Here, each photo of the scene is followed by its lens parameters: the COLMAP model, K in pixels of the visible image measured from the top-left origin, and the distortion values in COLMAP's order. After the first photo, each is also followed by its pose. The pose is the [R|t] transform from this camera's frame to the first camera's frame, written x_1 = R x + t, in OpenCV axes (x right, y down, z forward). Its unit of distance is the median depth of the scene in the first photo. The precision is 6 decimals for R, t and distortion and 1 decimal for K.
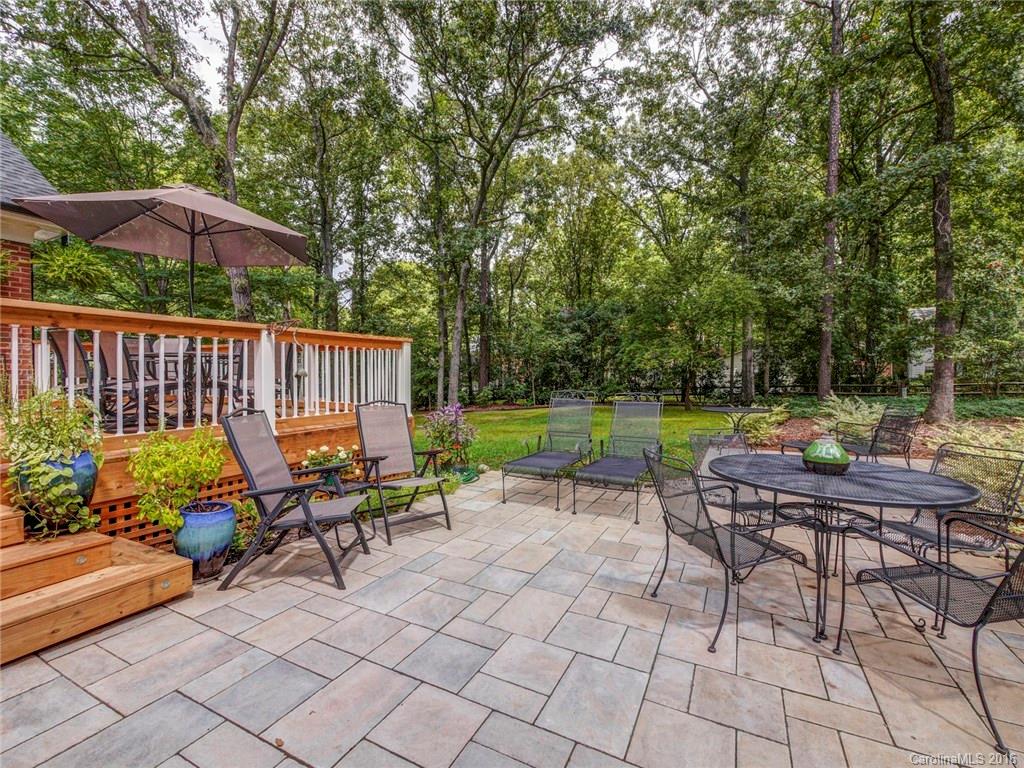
lens RADIAL K [[438.5, 0, 521.4], [0, 438.5, 380.6], [0, 0, 1]] dist [-0.004281, 0.001523]
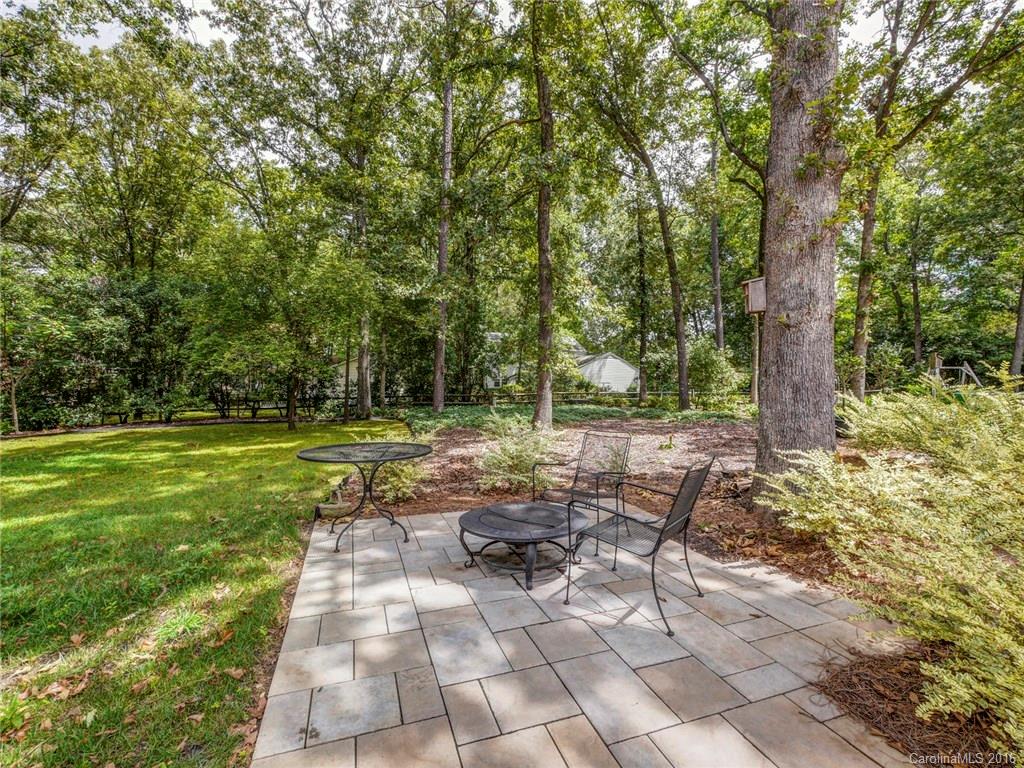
lens RADIAL K [[438.5, 0, 516.4], [0, 438.5, 389.2], [0, 0, 1]] dist [-0.004281, 0.001523]
pose [[0.682371, 0.005404, 0.730986, 0.069688], [-0.002782, 0.999985, -0.004796, 0.000568], [-0.731001, 0.001239, 0.682376, 0.149892]]
